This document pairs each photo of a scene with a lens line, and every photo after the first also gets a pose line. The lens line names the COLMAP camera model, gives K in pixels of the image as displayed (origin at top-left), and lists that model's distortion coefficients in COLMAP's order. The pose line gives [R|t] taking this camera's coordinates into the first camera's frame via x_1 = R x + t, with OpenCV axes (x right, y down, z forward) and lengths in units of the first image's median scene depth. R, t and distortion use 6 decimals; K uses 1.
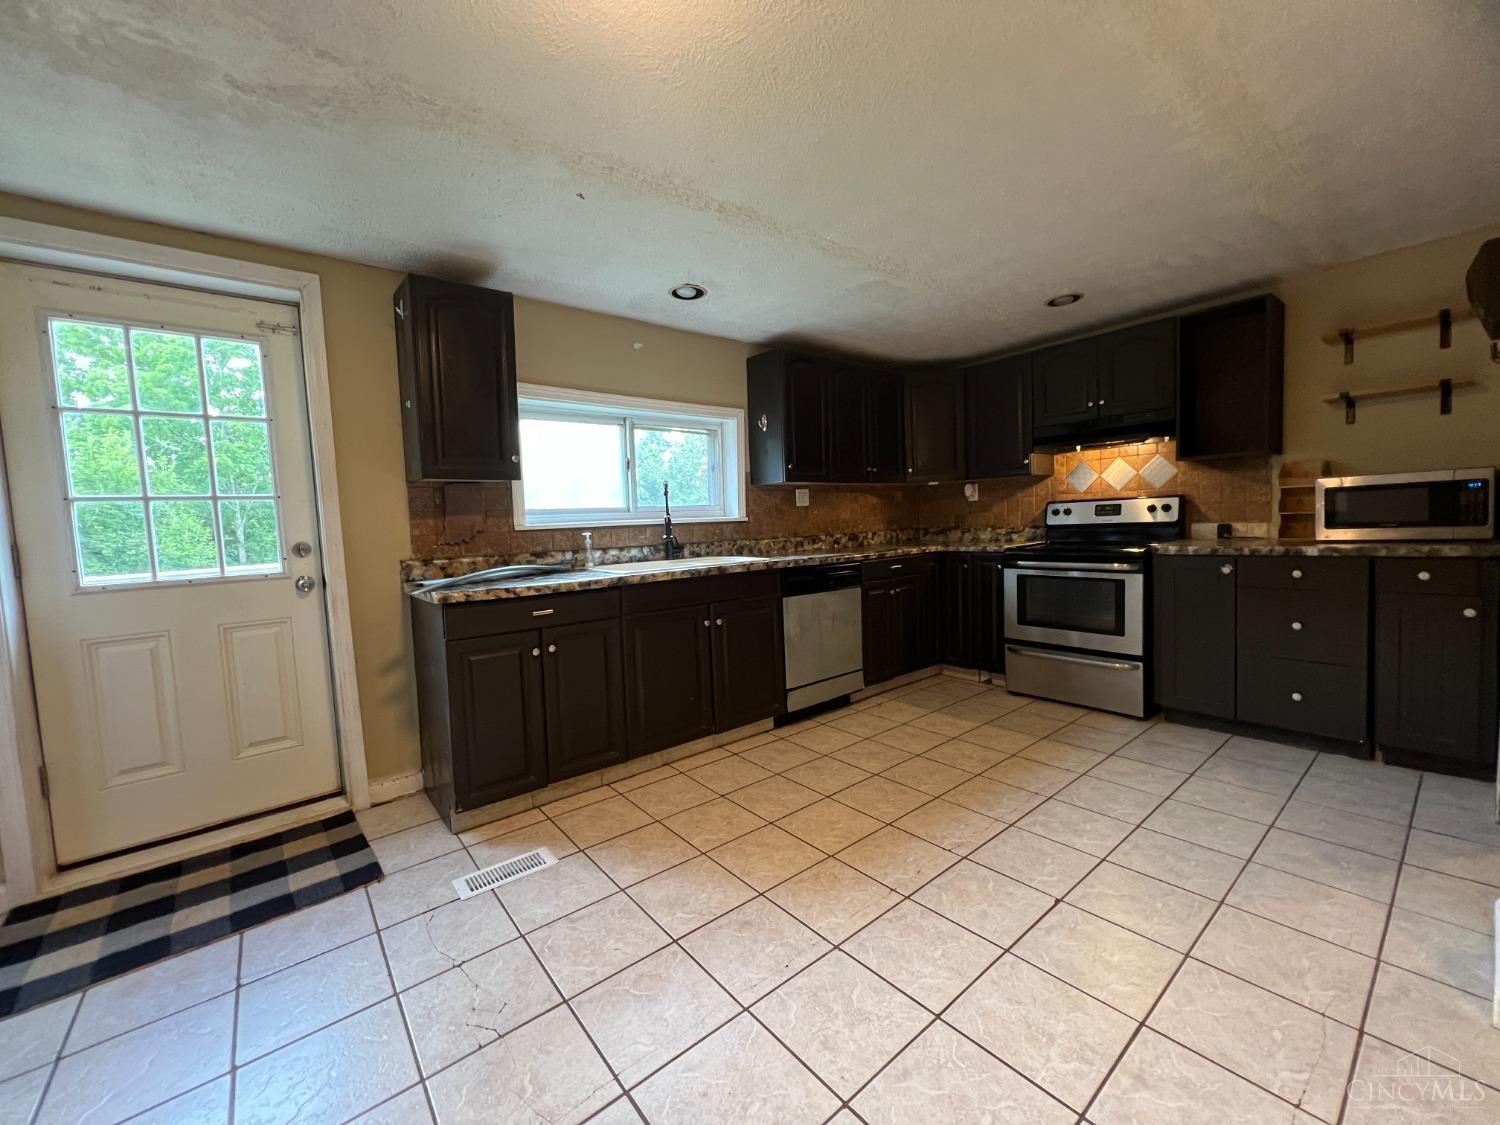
lens RADIAL K [[599.9, 0, 750.0], [0, 599.9, 562.5], [0, 0, 1]] dist [0.000061, -0.000026]
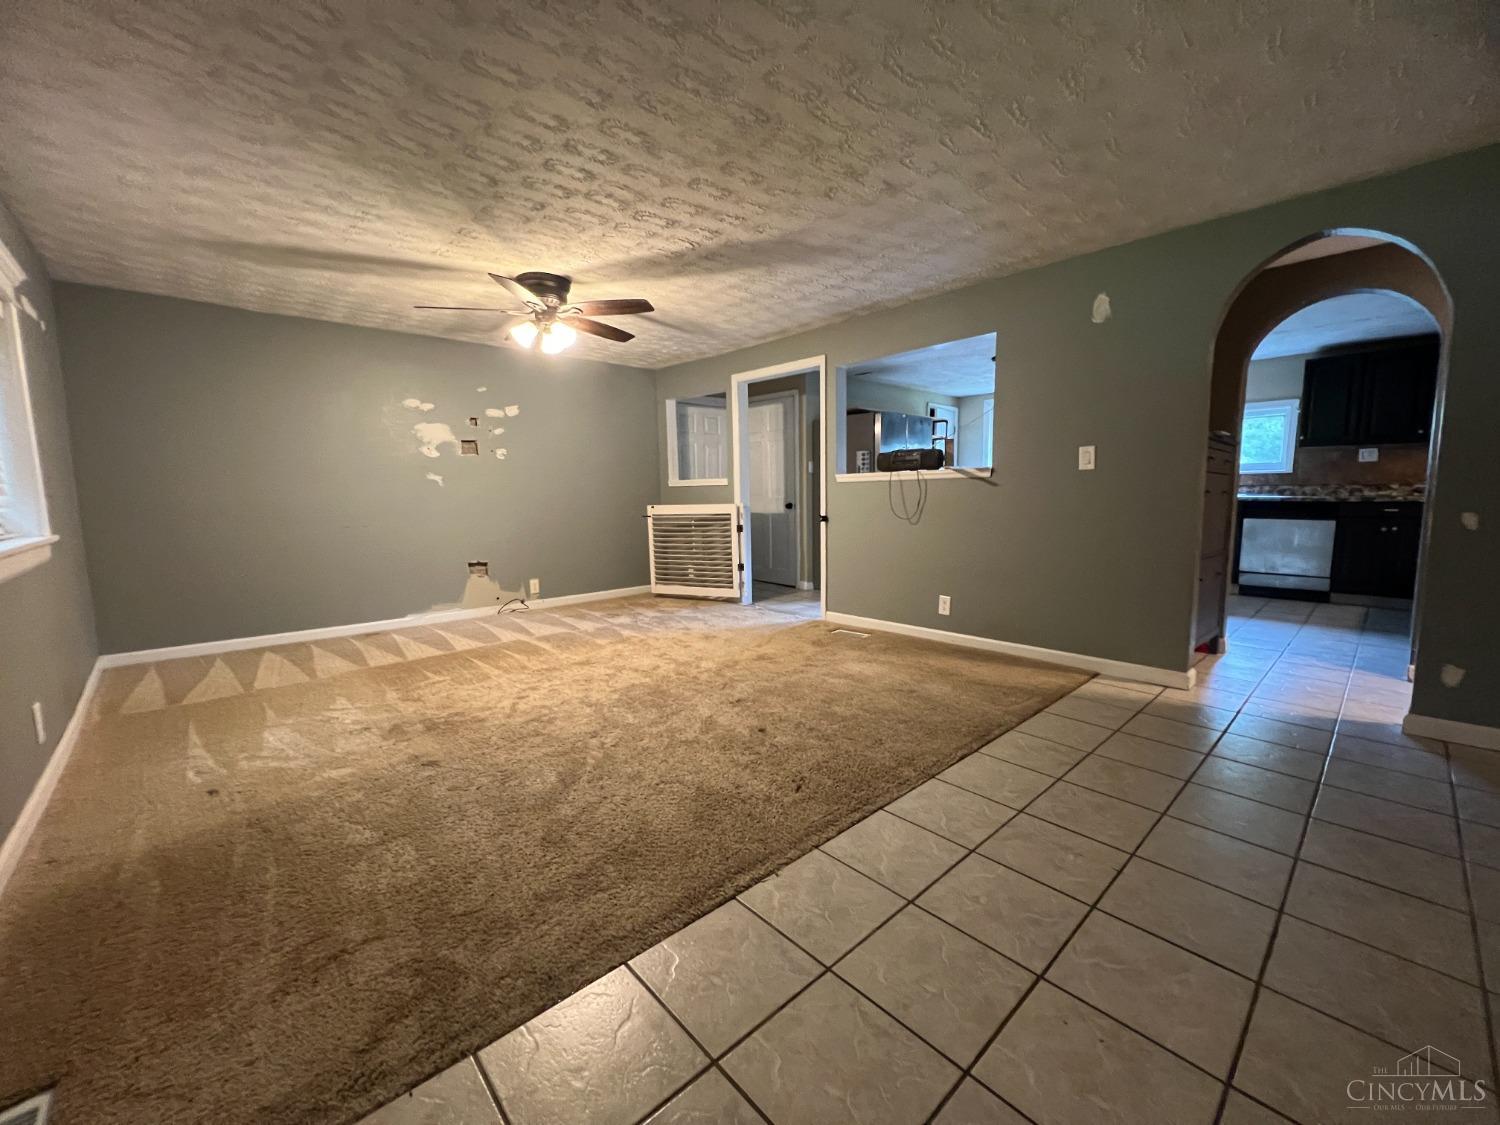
lens RADIAL K [[599.9, 0, 750.0], [0, 599.9, 562.5], [0, 0, 1]] dist [0.000061, -0.000026]
pose [[0.060192, 0.163895, -0.984640, 2.708067], [-0.057669, 0.985352, 0.160488, -0.018068], [0.996520, 0.047123, 0.068762, -0.851238]]
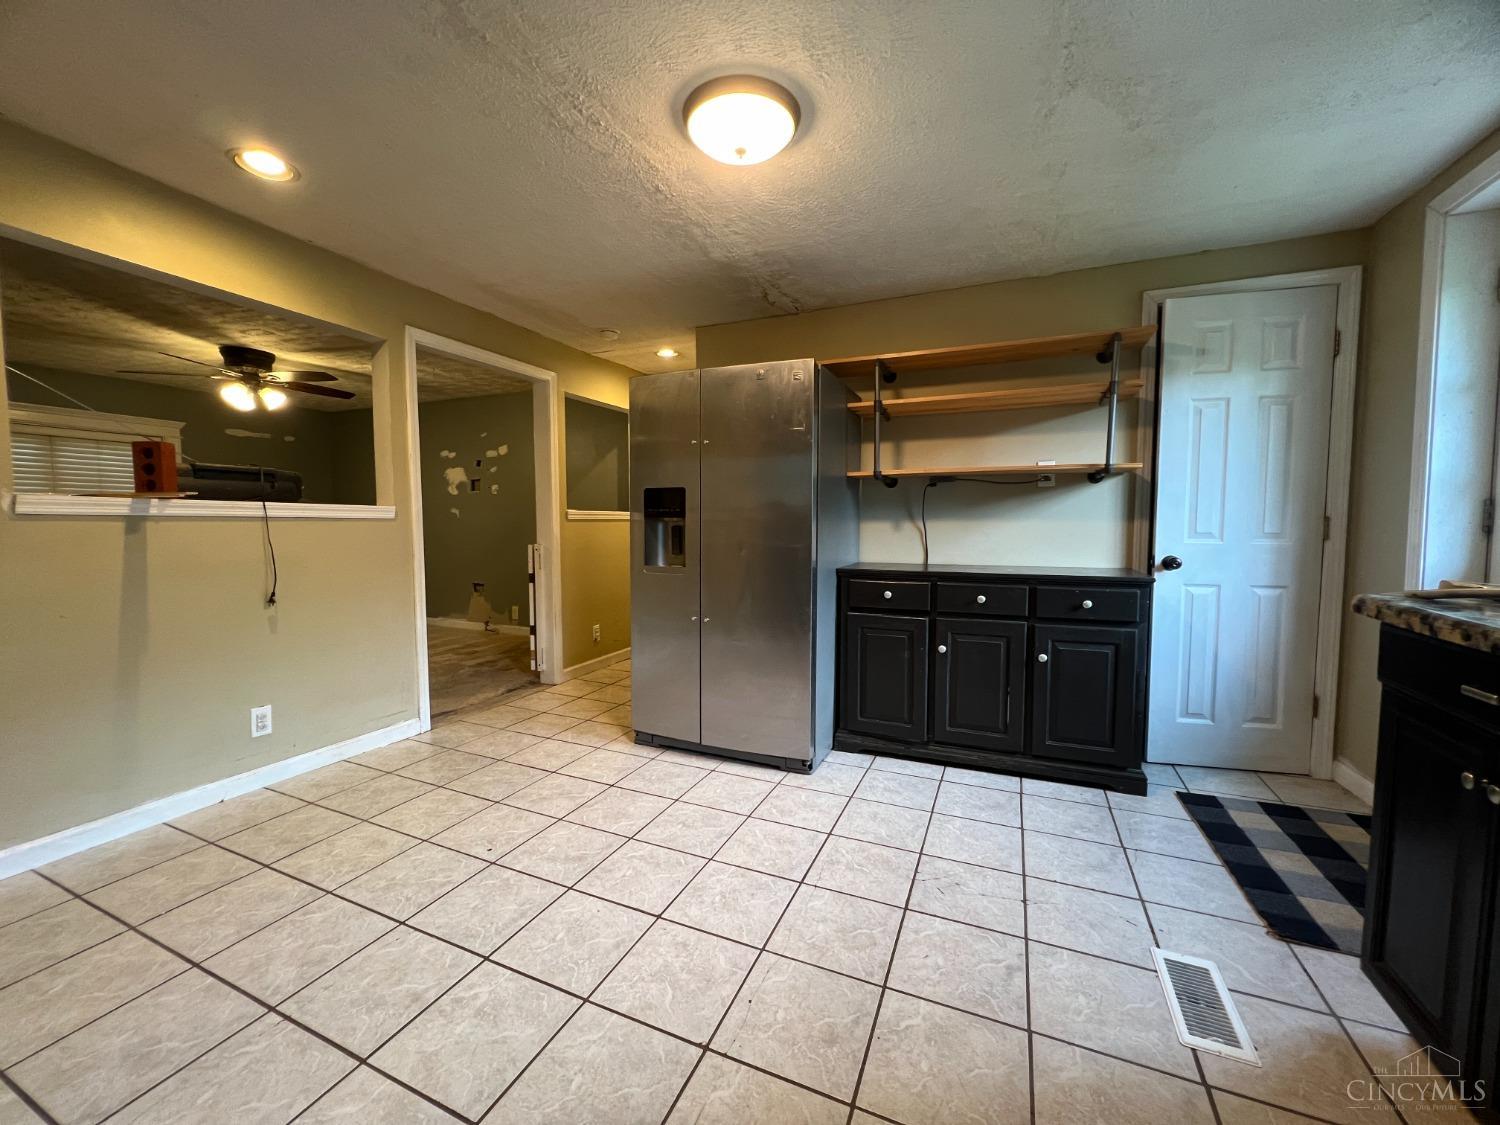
lens RADIAL K [[599.9, 0, 750.0], [0, 599.9, 562.5], [0, 0, 1]] dist [0.000061, -0.000026]
pose [[-0.887612, 0.076720, -0.454158, 0.325587], [0.007431, 0.988287, 0.152426, -0.084922], [0.460533, 0.131920, -0.877785, 1.325698]]
